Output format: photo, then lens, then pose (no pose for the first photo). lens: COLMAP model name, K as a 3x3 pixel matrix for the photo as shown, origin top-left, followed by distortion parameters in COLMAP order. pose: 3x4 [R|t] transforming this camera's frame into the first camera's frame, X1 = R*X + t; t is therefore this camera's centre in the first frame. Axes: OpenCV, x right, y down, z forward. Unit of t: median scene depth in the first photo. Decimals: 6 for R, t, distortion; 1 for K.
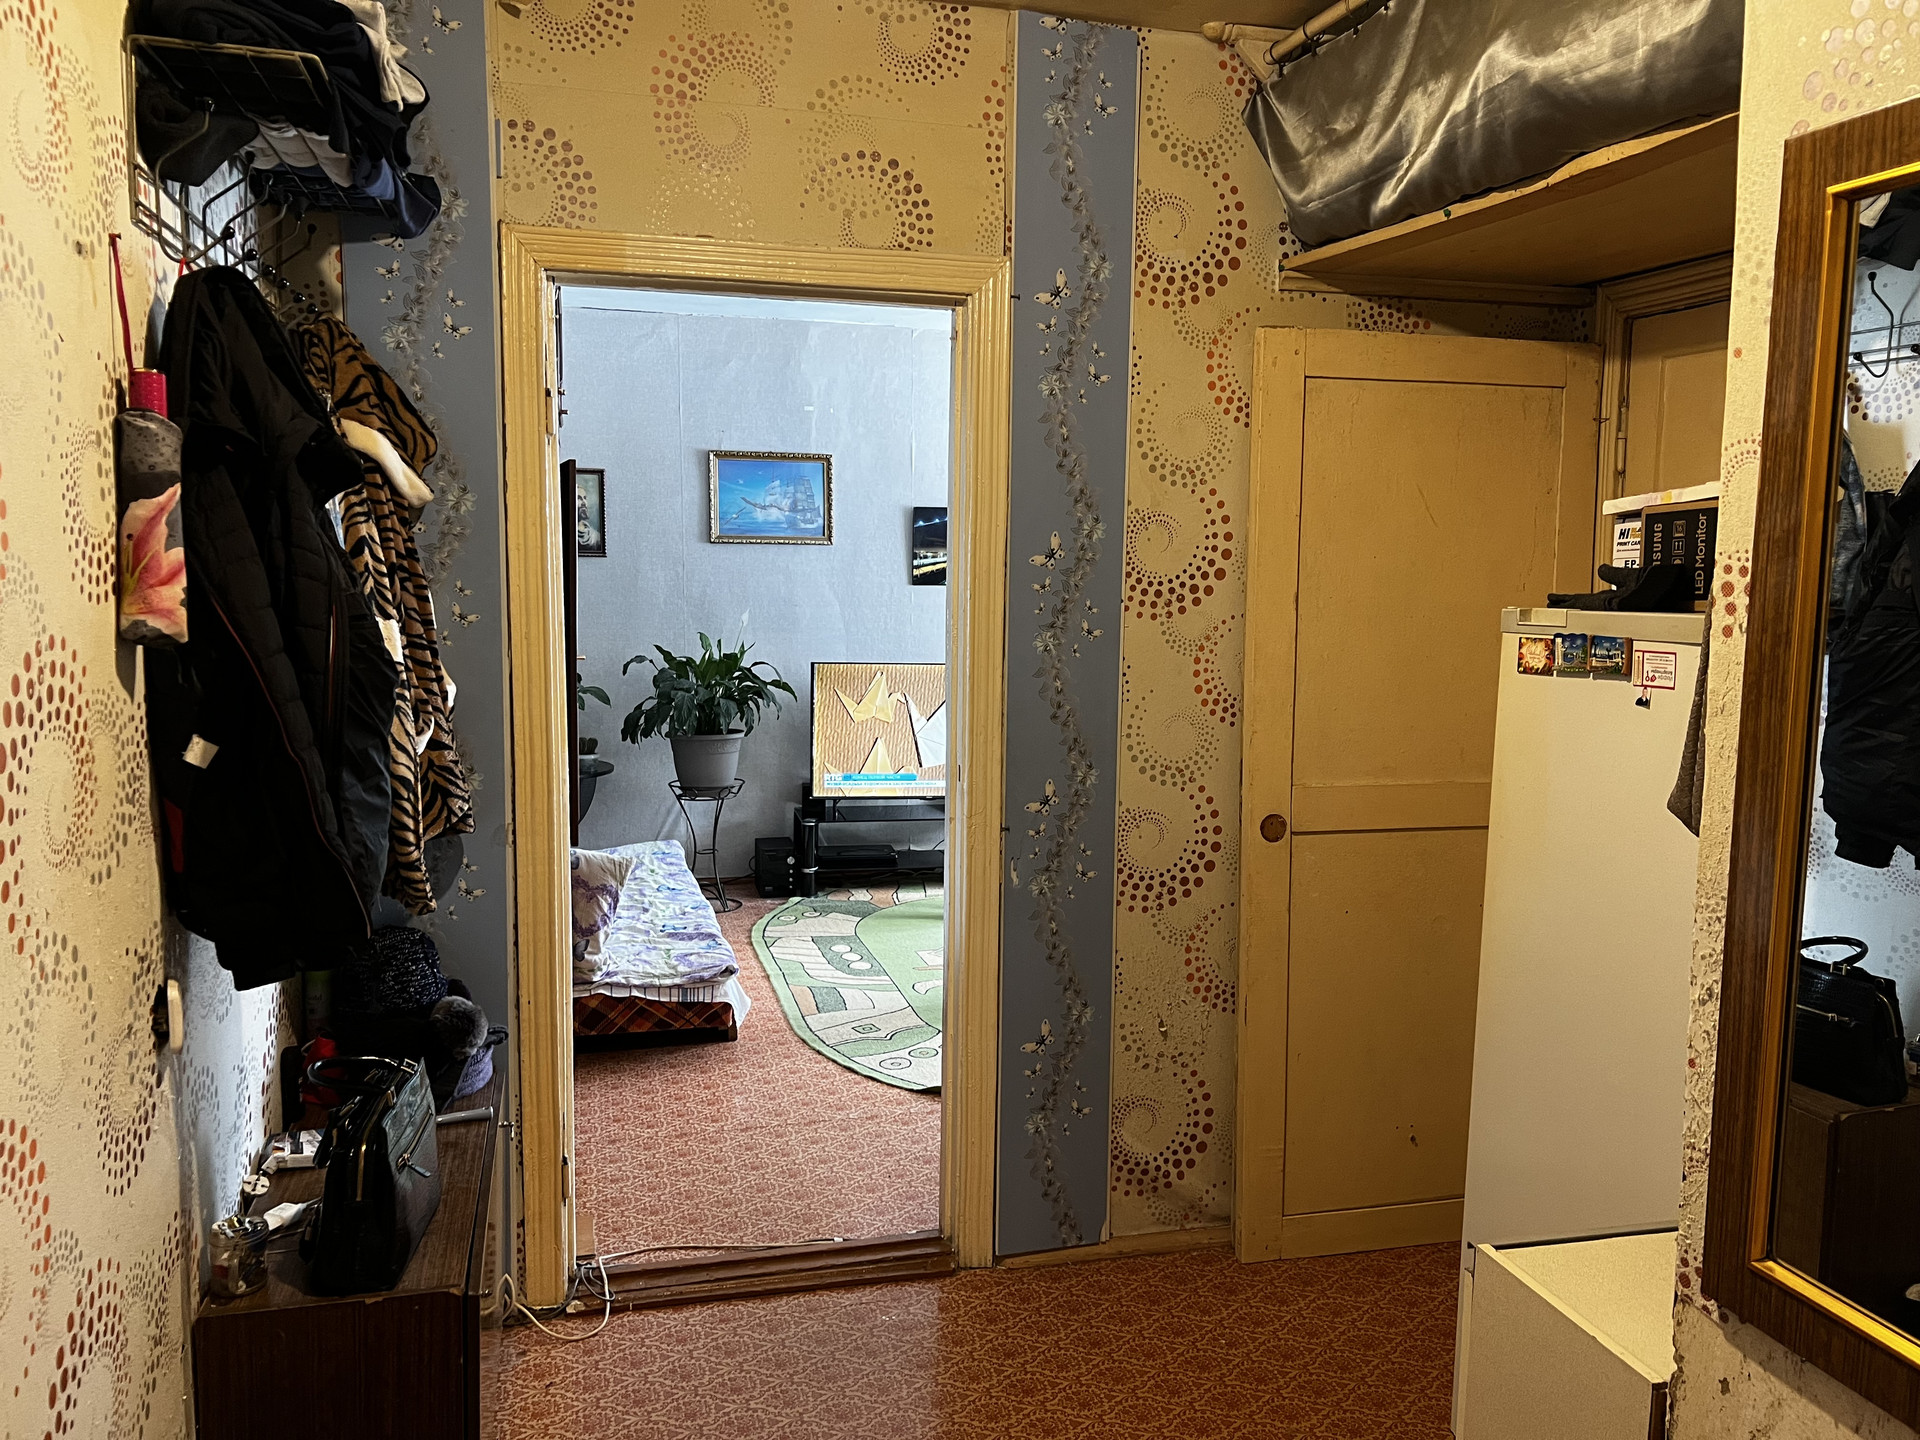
lens RADIAL K [[1479.9, 0, 960.0], [0, 1479.9, 720.0], [0, 0, 1]] dist [0.095519, -0.117972]
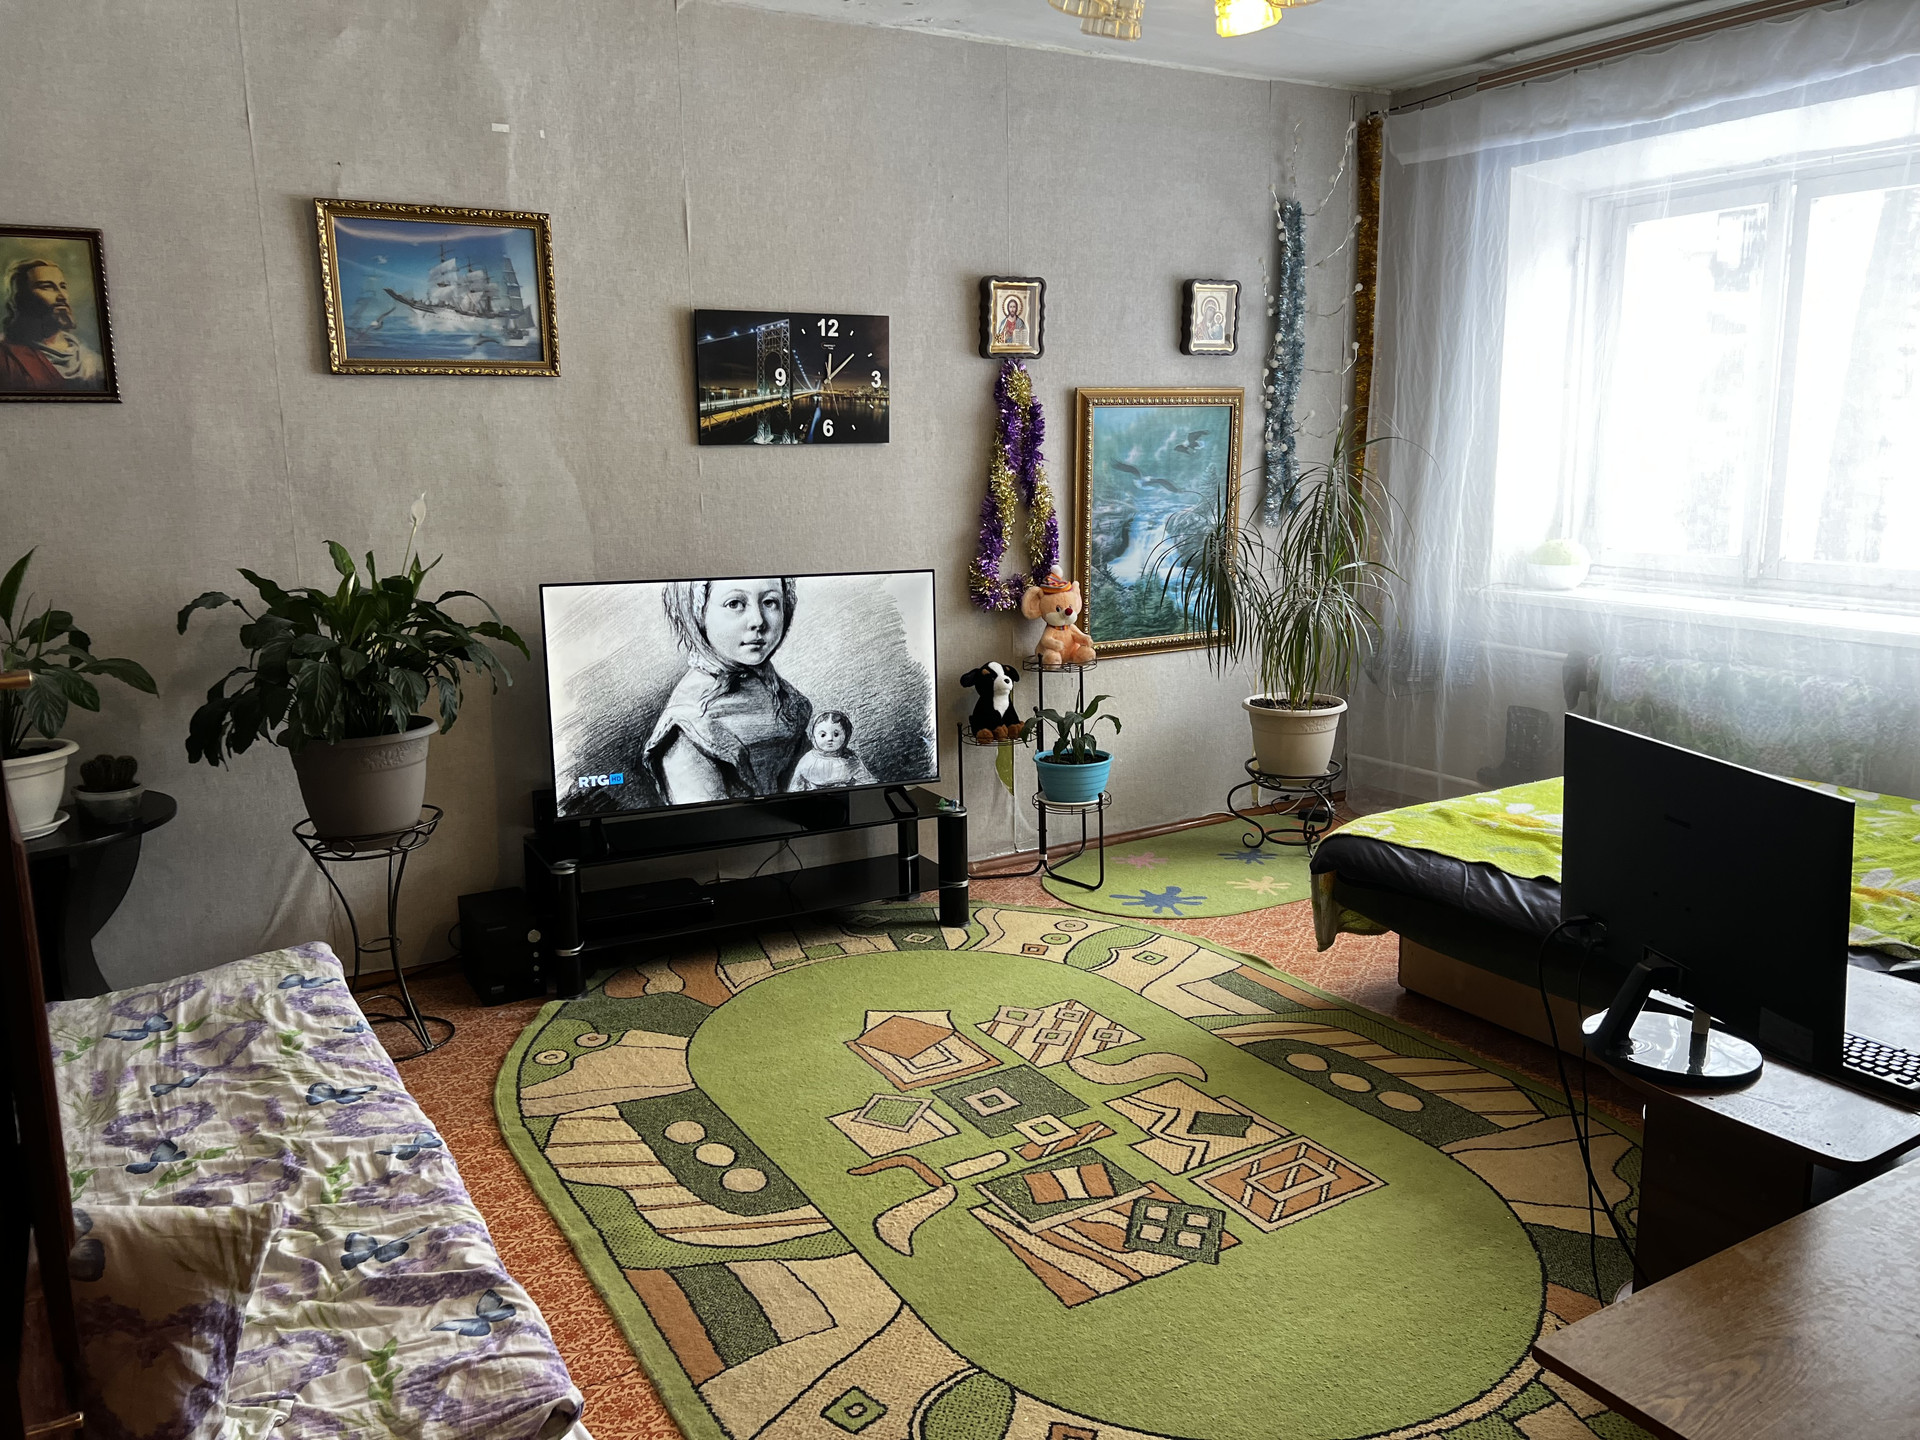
lens RADIAL K [[1447.3, 0, 948.1], [0, 1447.3, 699.2], [0, 0, 1]] dist [0.056316, -0.070314]
pose [[0.963199, -0.073493, 0.258545, -0.100708], [0.055677, 0.995584, 0.075580, -0.029707], [-0.262958, -0.058403, 0.963038, 0.432930]]
